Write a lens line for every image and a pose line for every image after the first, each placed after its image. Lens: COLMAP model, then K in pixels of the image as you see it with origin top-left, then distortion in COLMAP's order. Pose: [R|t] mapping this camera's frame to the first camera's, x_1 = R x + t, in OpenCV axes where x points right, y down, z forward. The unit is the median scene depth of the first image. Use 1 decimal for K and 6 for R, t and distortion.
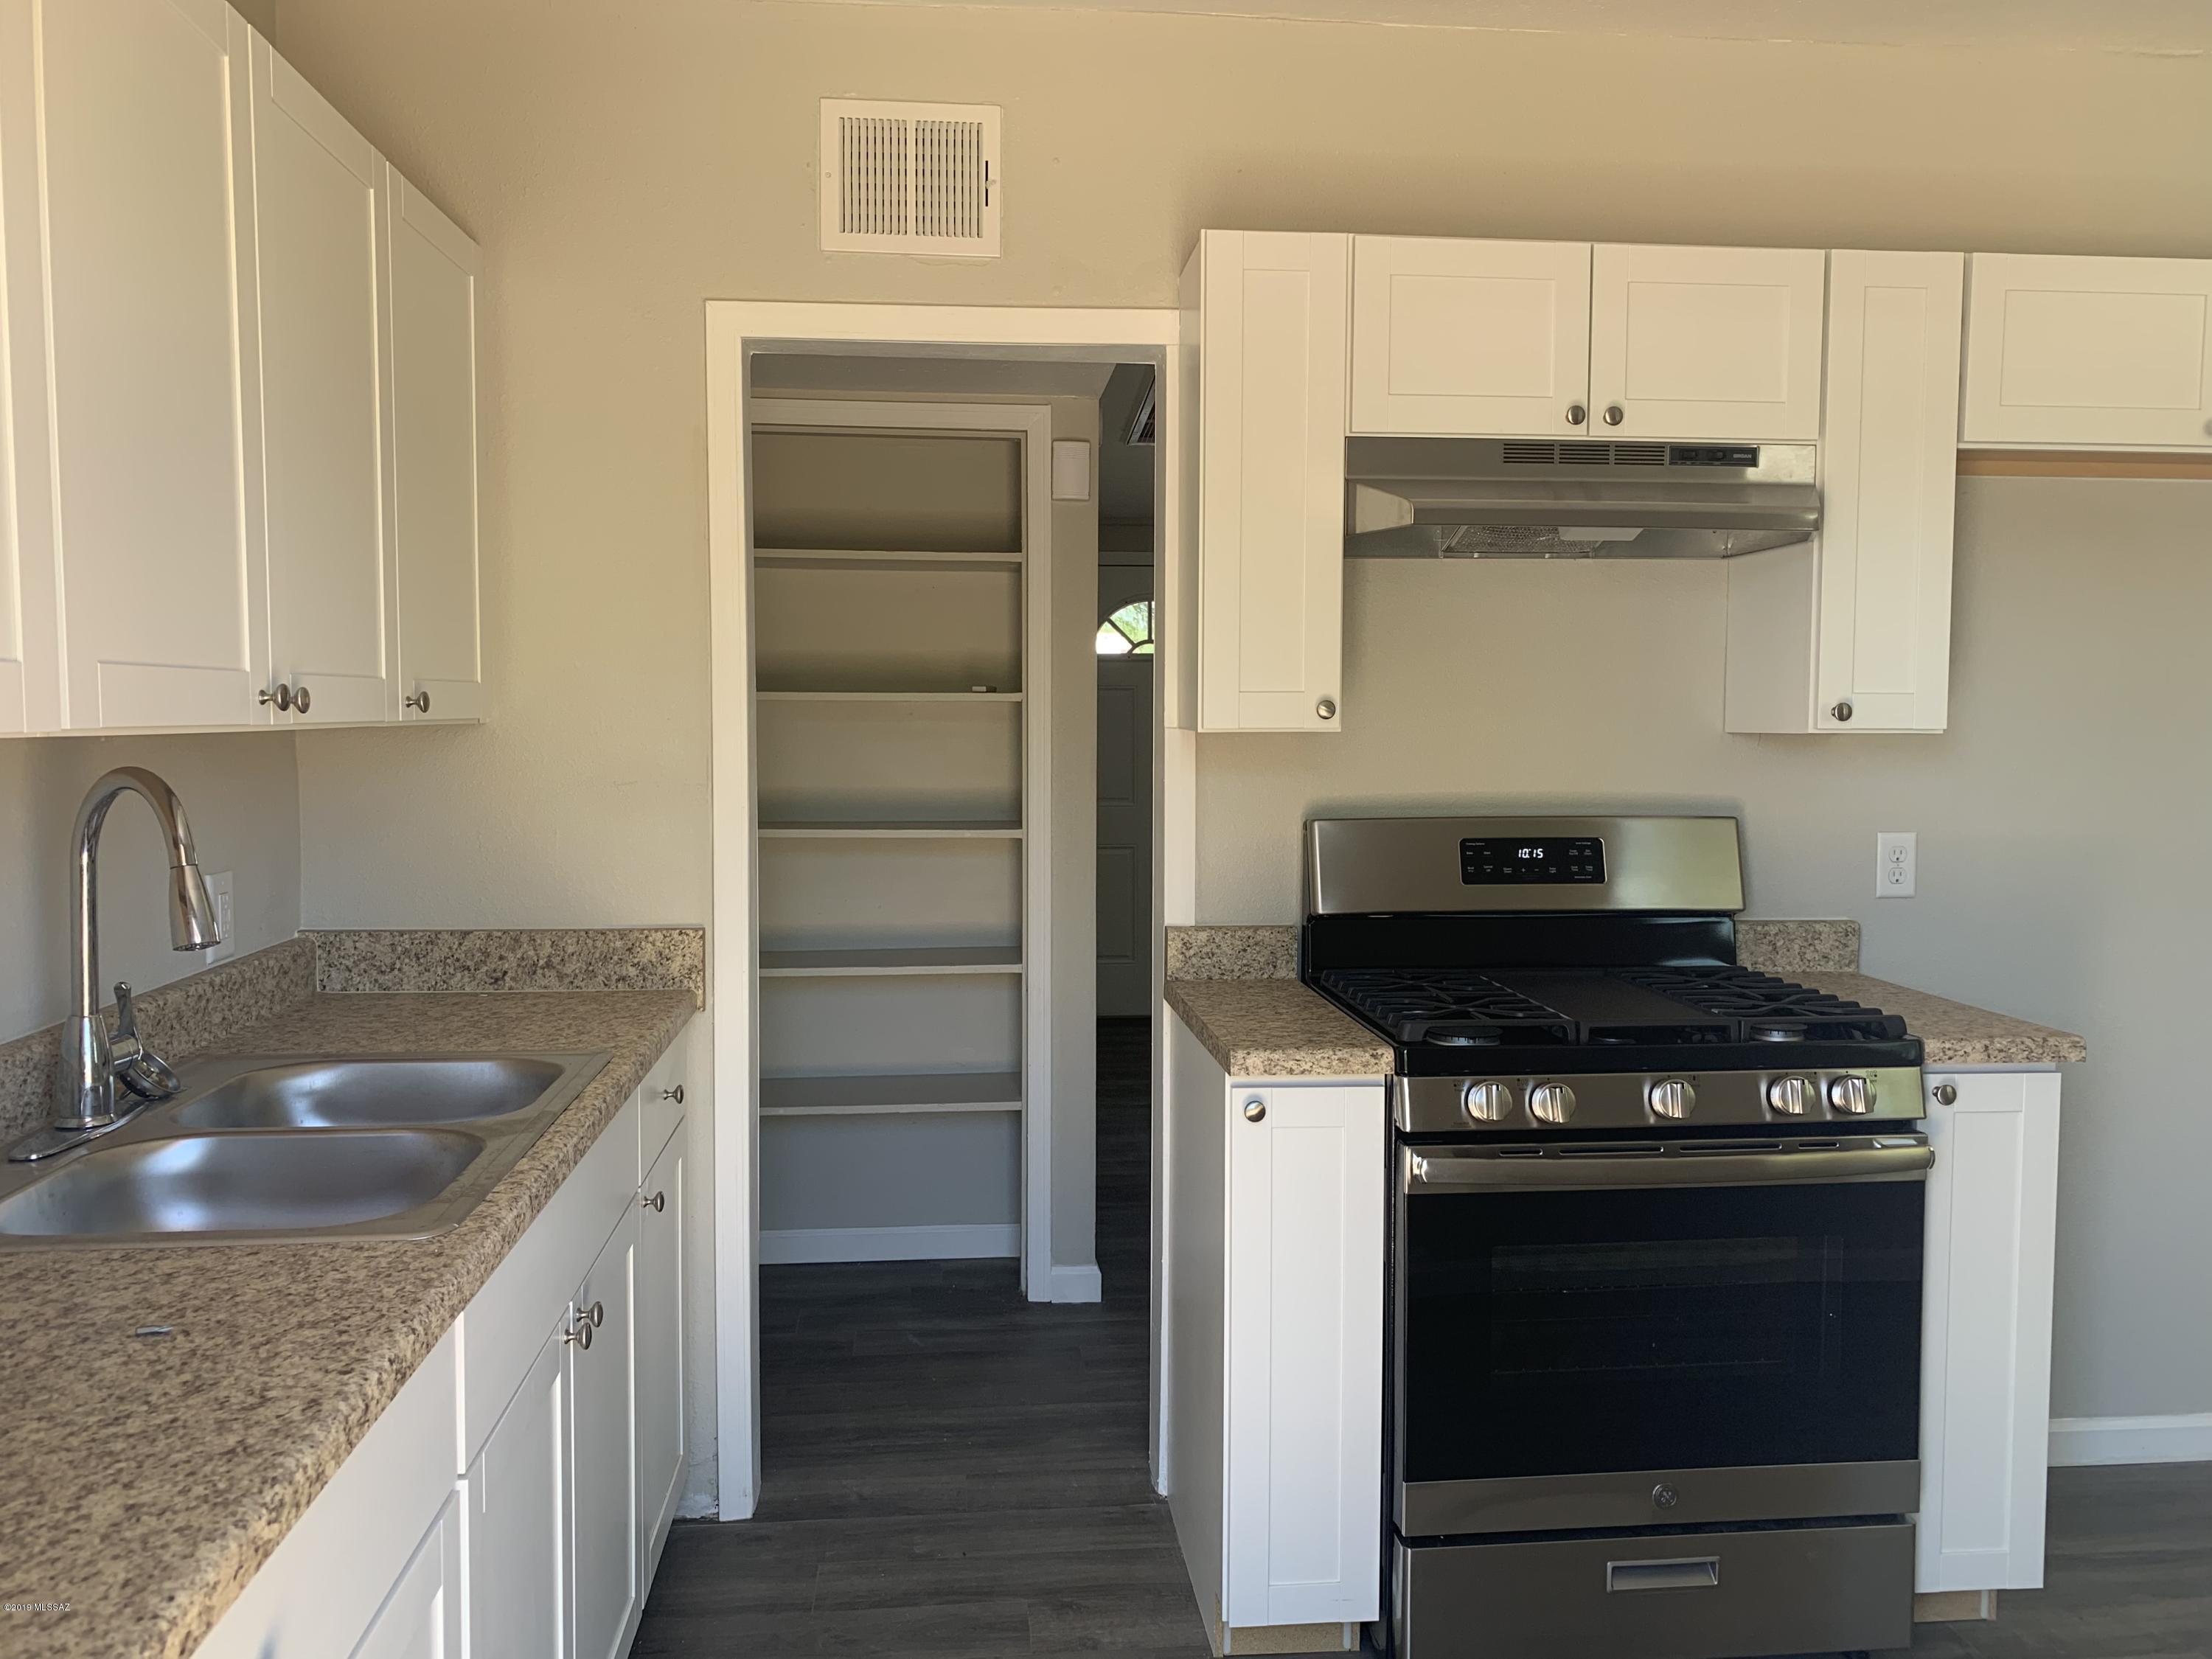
lens RADIAL K [[1702.8, 0, 1115.5], [0, 1702.8, 831.6], [0, 0, 1]] dist [0.100259, -0.157512]
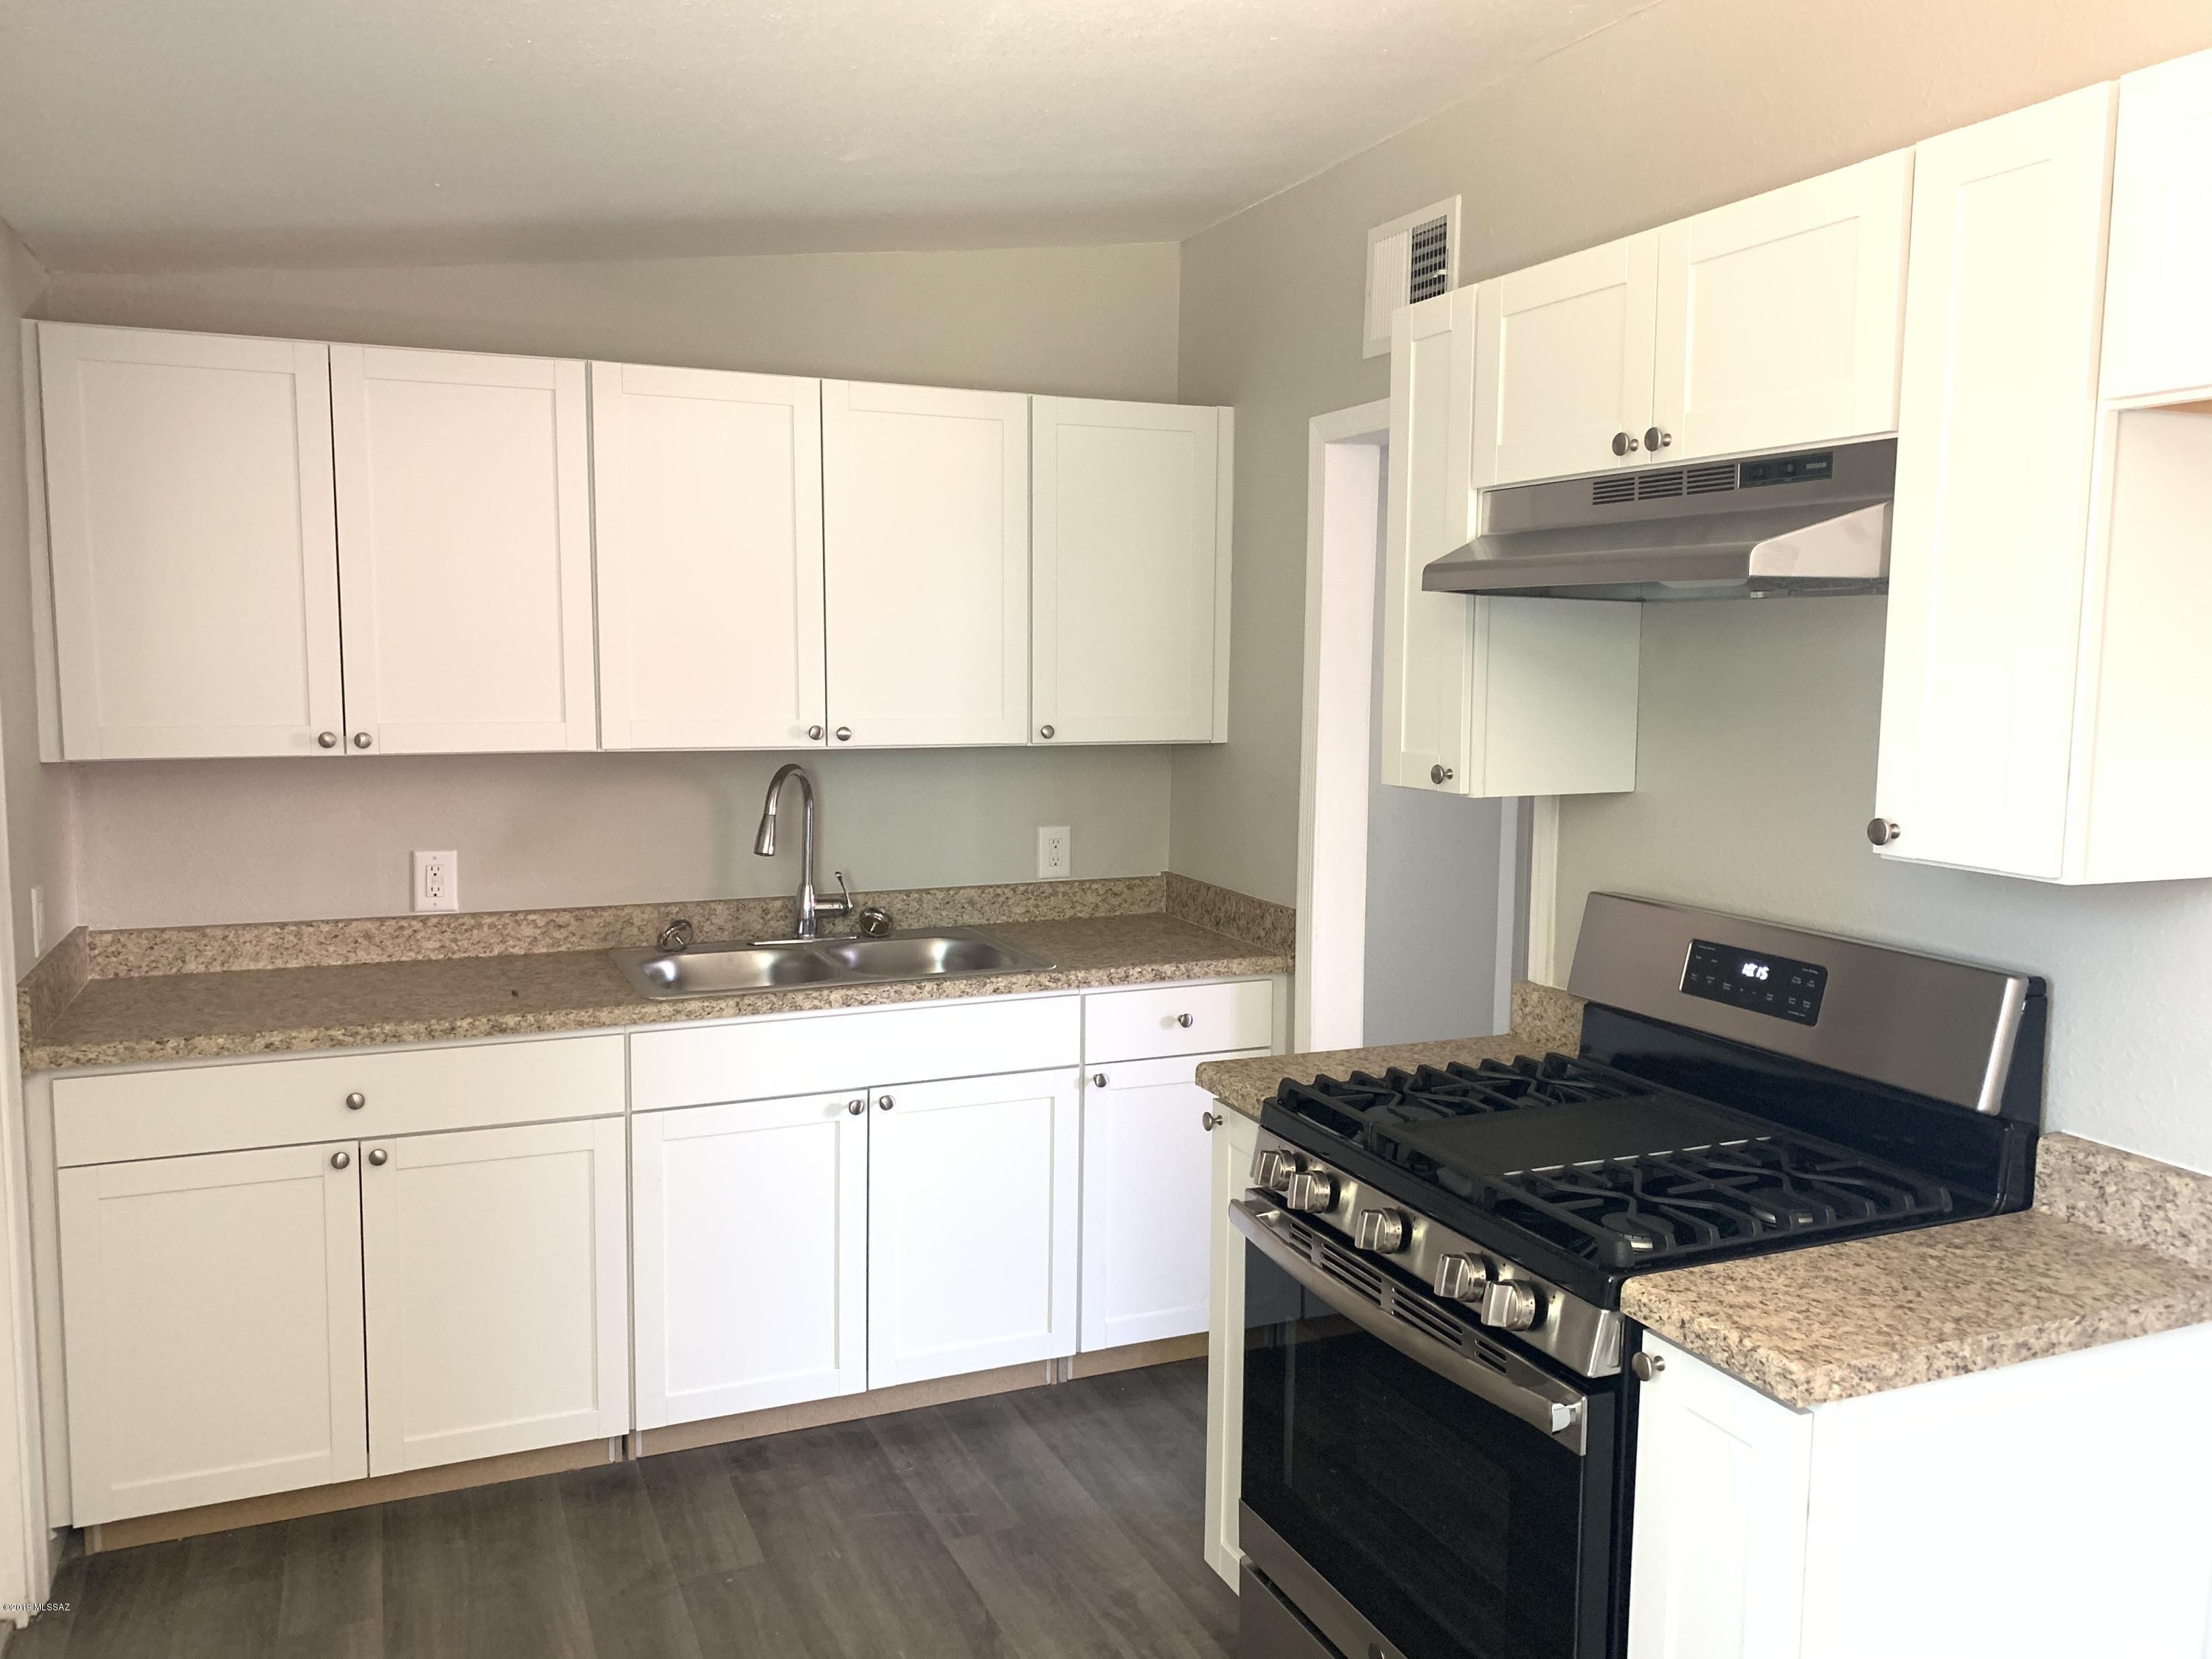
lens RADIAL K [[1713.3, 0, 1106.0], [0, 1713.3, 829.5], [0, 0, 1]] dist [0.029055, -0.013847]
pose [[0.297973, 0.102225, -0.949085, 0.907753], [-0.068908, 0.993959, 0.085425, -0.100627], [0.952084, 0.039945, 0.303217, 0.468692]]
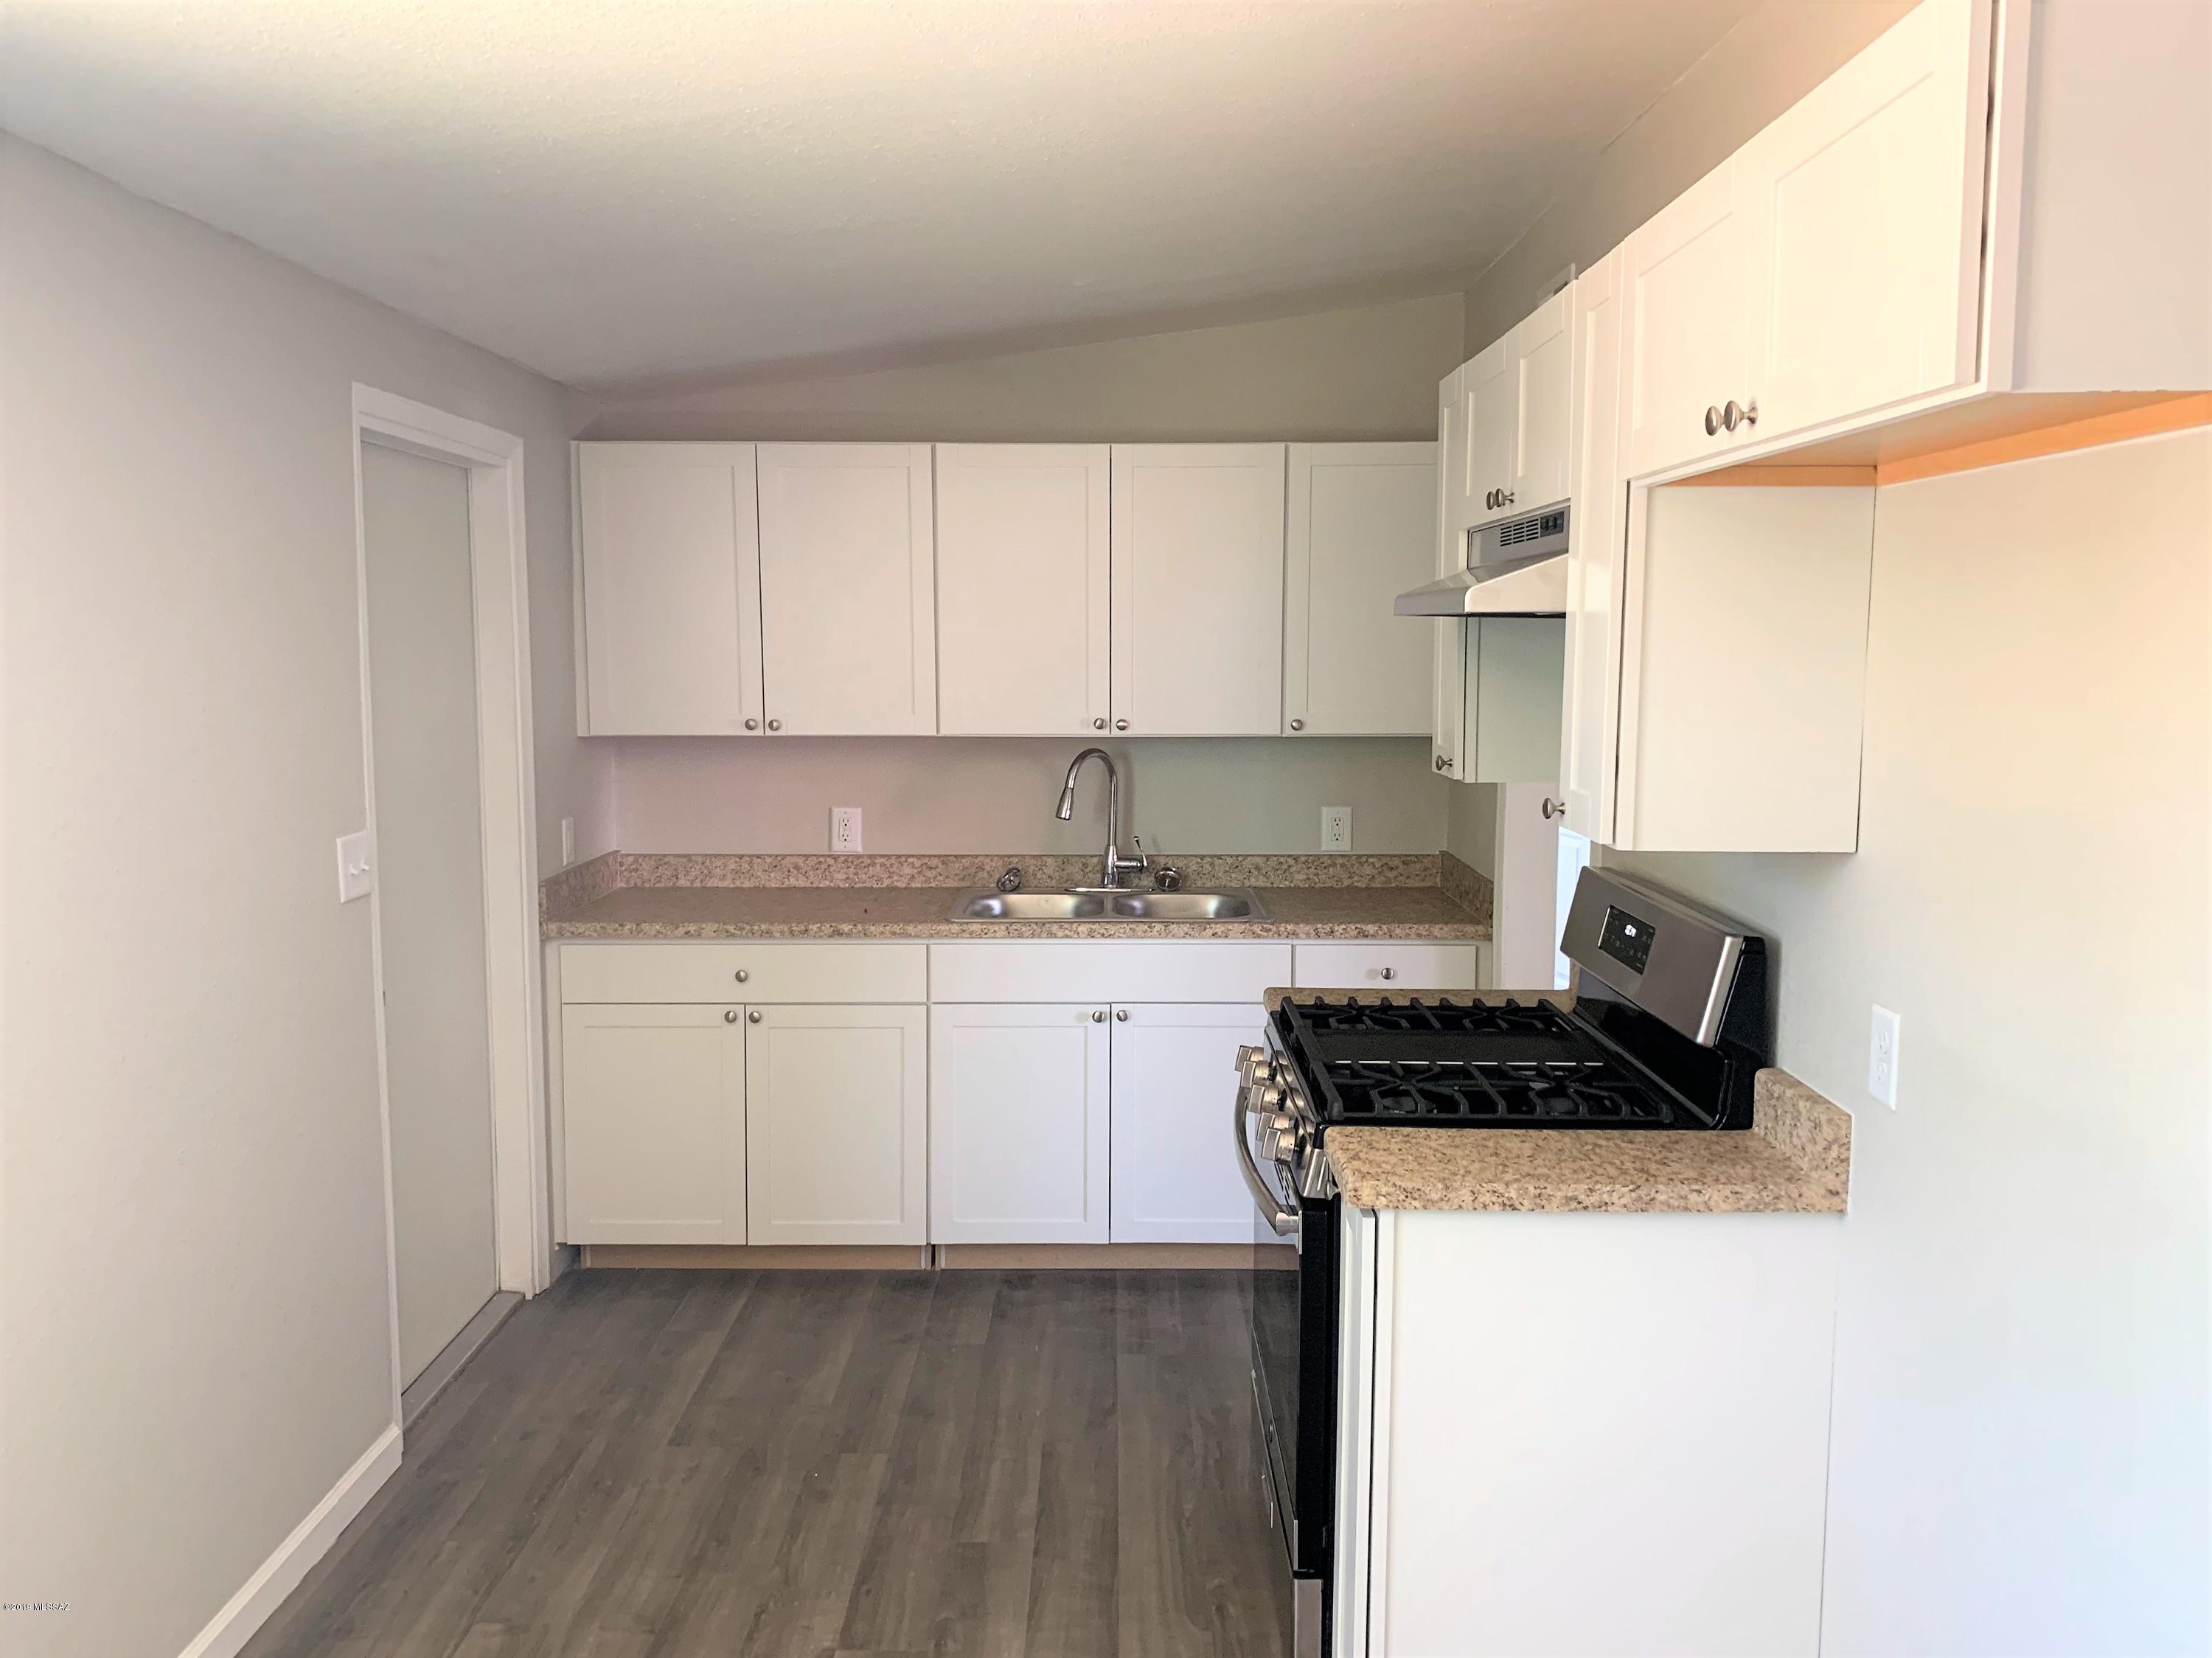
lens RADIAL K [[1742.6, 0, 1106.0], [0, 1742.6, 829.0], [0, 0, 1]] dist [0.132495, -0.284447]
pose [[-0.111705, 0.107868, -0.987870, 1.240948], [-0.065085, 0.991163, 0.115587, -0.138341], [0.991608, 0.077207, -0.103697, 0.810148]]
